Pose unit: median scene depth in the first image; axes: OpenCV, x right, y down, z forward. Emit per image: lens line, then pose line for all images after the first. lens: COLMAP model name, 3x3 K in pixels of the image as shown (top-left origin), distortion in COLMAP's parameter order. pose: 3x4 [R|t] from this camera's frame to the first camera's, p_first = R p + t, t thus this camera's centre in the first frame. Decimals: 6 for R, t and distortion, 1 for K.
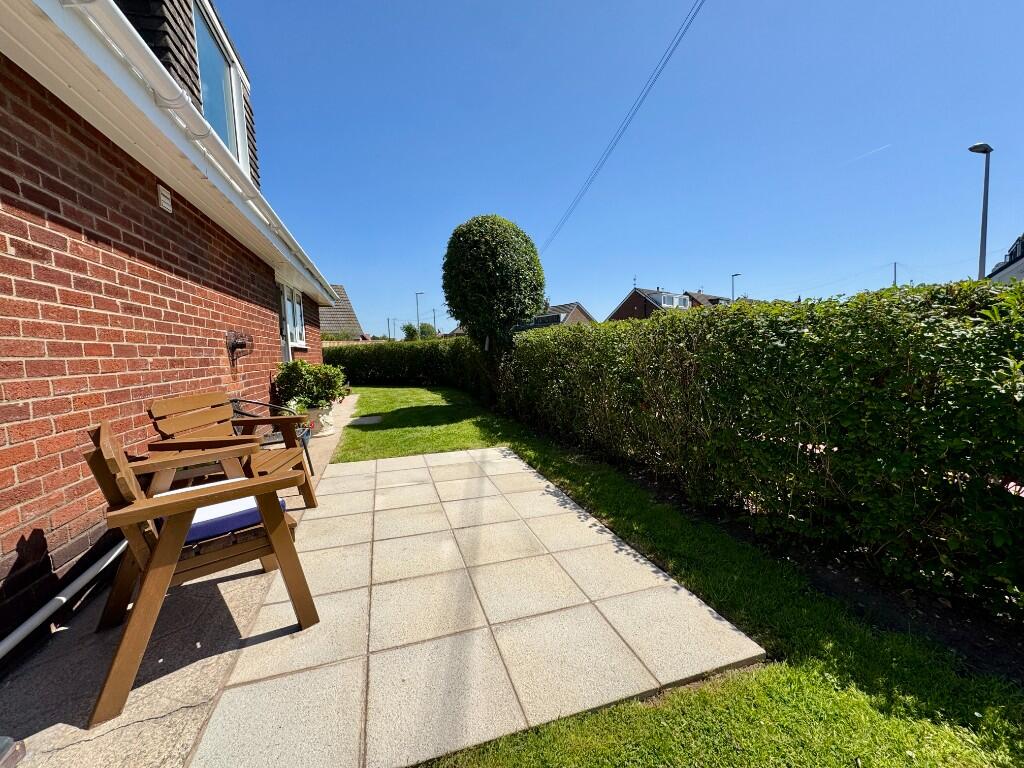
lens RADIAL K [[409.1, 0, 513.0], [0, 409.1, 384.5], [0, 0, 1]] dist [0.001232, 0.000124]
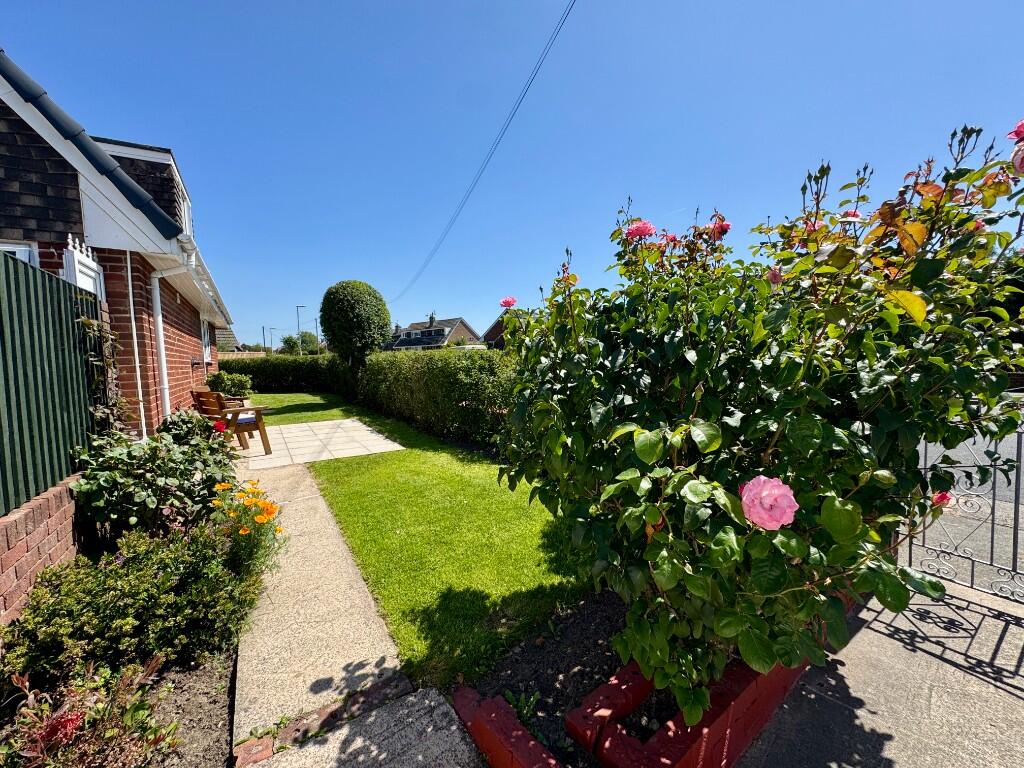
lens RADIAL K [[409.1, 0, 512.0], [0, 409.1, 384.7], [0, 0, 1]] dist [0.001232, 0.000124]
pose [[0.967521, -0.006991, 0.252693, 0.147659], [0.013703, 0.999598, -0.024809, 0.040488], [-0.252418, 0.027465, 0.967228, -0.715448]]
